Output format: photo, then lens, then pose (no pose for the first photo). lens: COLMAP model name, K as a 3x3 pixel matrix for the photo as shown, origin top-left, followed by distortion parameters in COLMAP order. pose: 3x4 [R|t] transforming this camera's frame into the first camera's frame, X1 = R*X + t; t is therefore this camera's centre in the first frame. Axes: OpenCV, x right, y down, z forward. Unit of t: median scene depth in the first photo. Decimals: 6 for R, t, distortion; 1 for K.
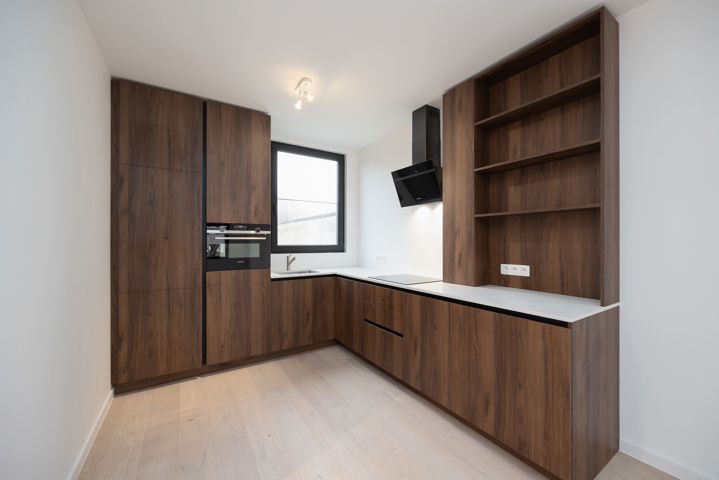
lens RADIAL K [[284.8, 0, 358.3], [0, 284.8, 241.9], [0, 0, 1]] dist [0.001884, 0.000089]
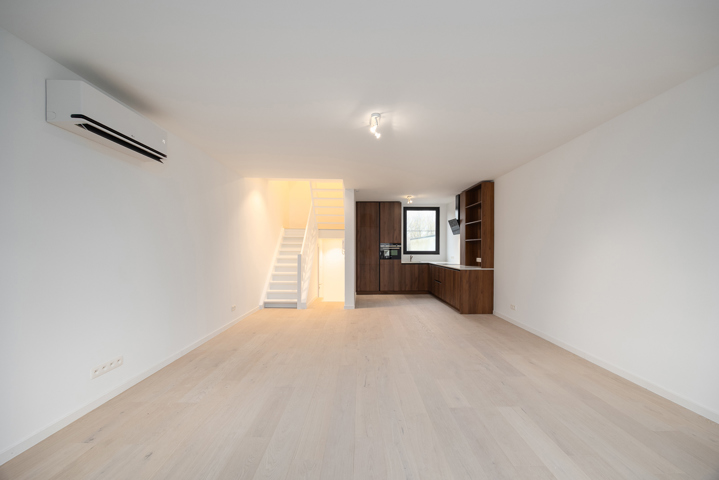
lens RADIAL K [[284.8, 0, 359.6], [0, 284.8, 244.8], [0, 0, 1]] dist [0.001884, 0.000089]
pose [[0.847659, -0.005919, -0.530509, 0.834686], [0.000344, 0.999944, -0.010607, -0.016473], [0.530542, 0.008809, 0.847613, -1.581791]]
